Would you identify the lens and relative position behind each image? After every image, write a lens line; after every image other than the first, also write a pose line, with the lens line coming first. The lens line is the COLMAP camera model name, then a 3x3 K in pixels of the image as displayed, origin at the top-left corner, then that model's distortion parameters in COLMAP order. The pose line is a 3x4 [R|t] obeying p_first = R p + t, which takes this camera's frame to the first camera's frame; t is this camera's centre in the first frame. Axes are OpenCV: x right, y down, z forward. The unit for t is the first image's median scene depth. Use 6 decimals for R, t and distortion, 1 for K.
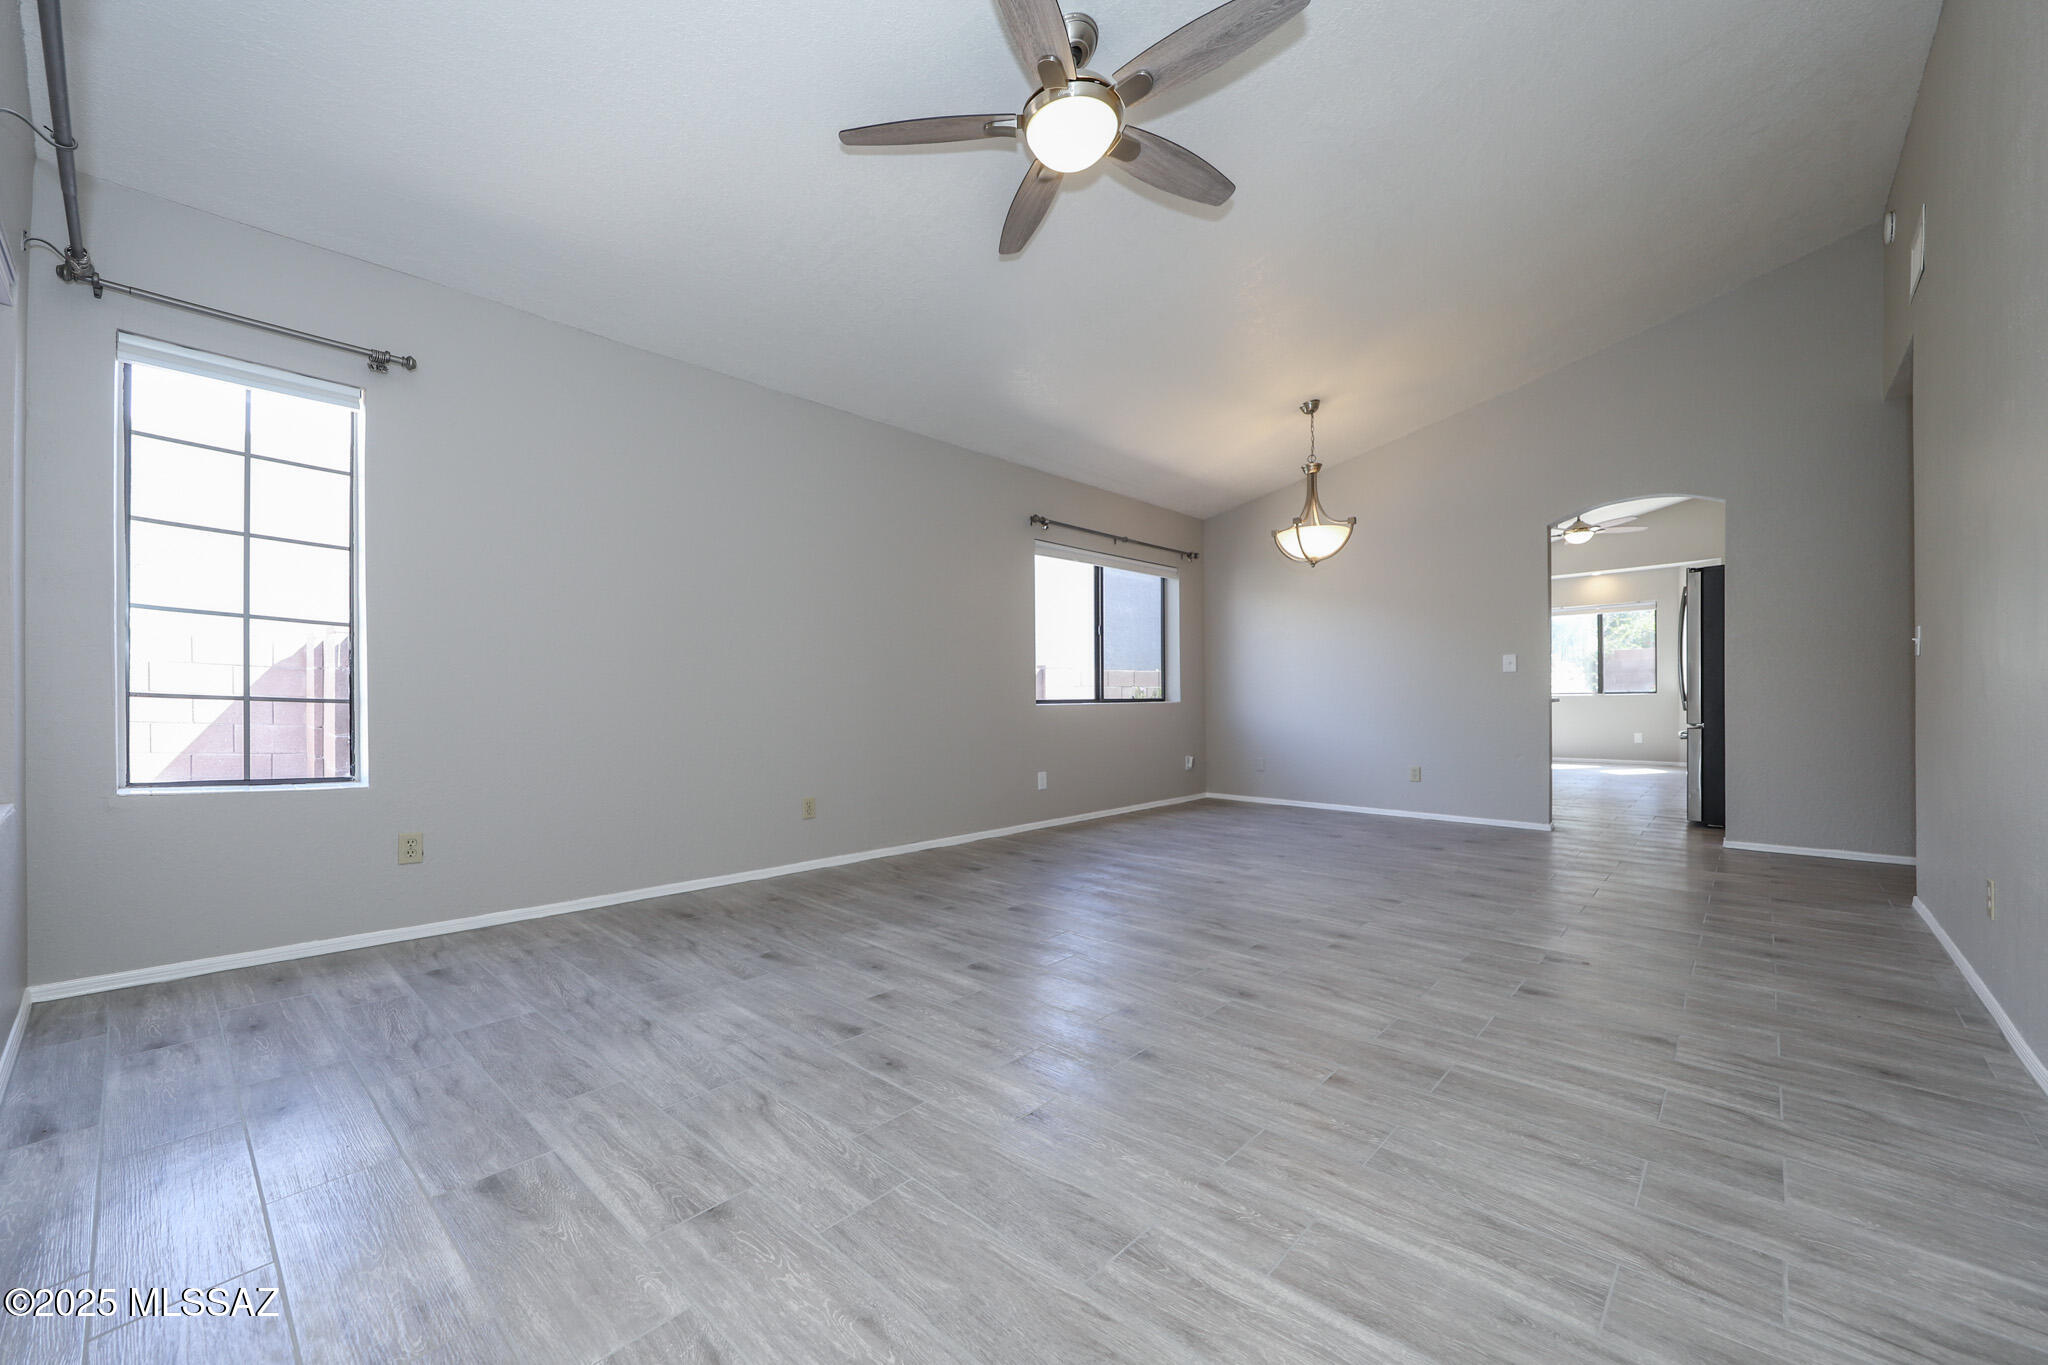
lens RADIAL K [[802.5, 0, 1044.2], [0, 802.5, 691.8], [0, 0, 1]] dist [0.026893, 0.001514]
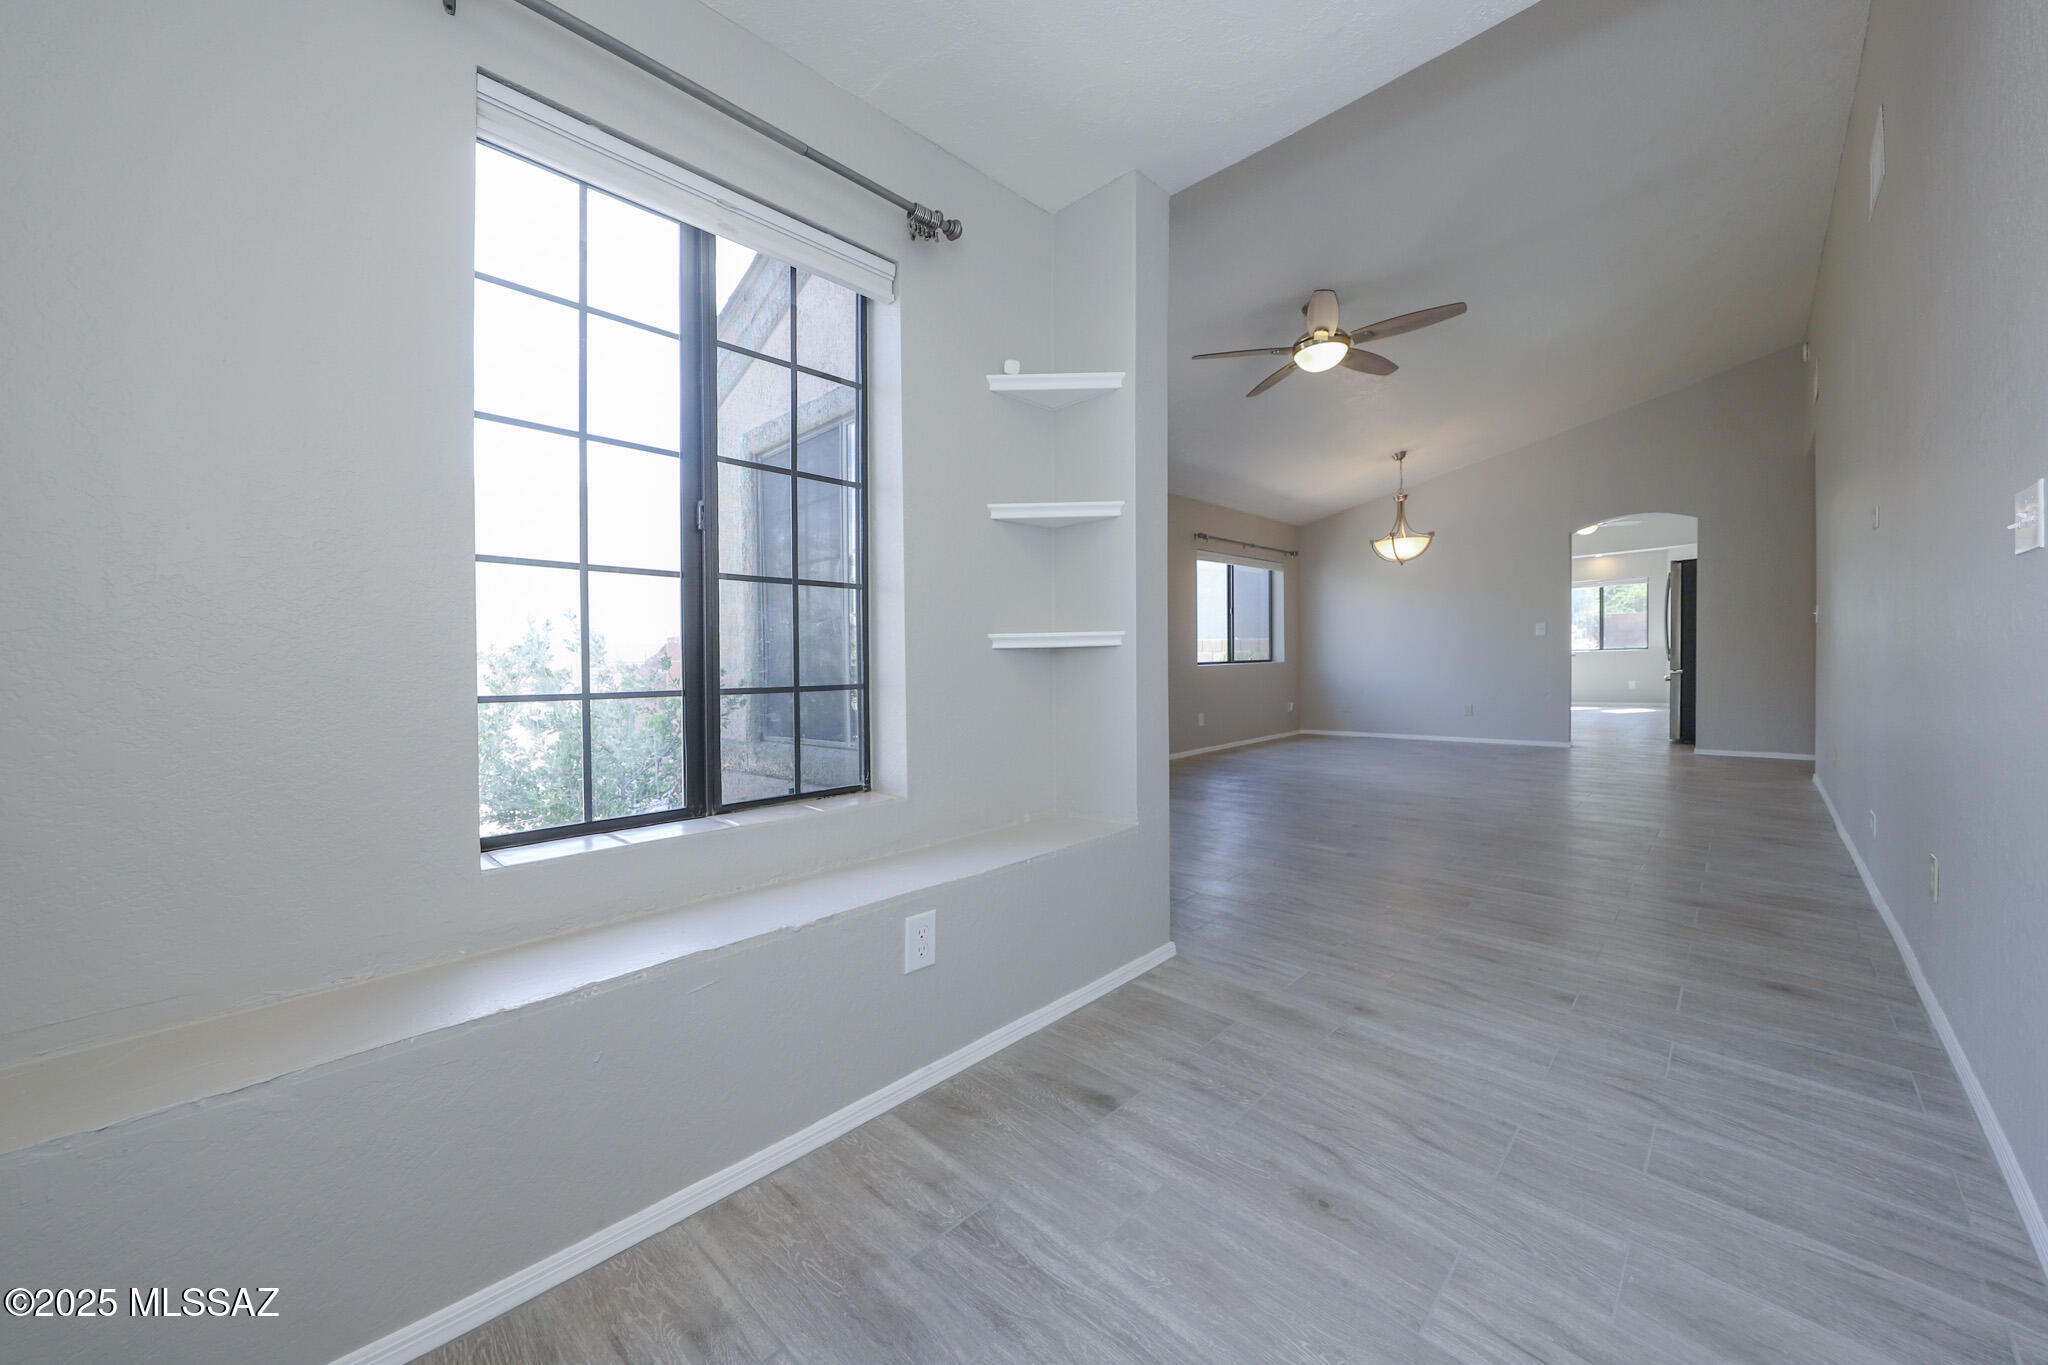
lens RADIAL K [[729.0, 0, 1027.8], [0, 729.0, 672.5], [0, 0, 1]] dist [0.002381, 0.000288]
pose [[0.998321, -0.015727, -0.055750, -0.229588], [0.017333, 0.999445, 0.028444, -0.013894], [0.055272, -0.029362, 0.998040, -0.293544]]
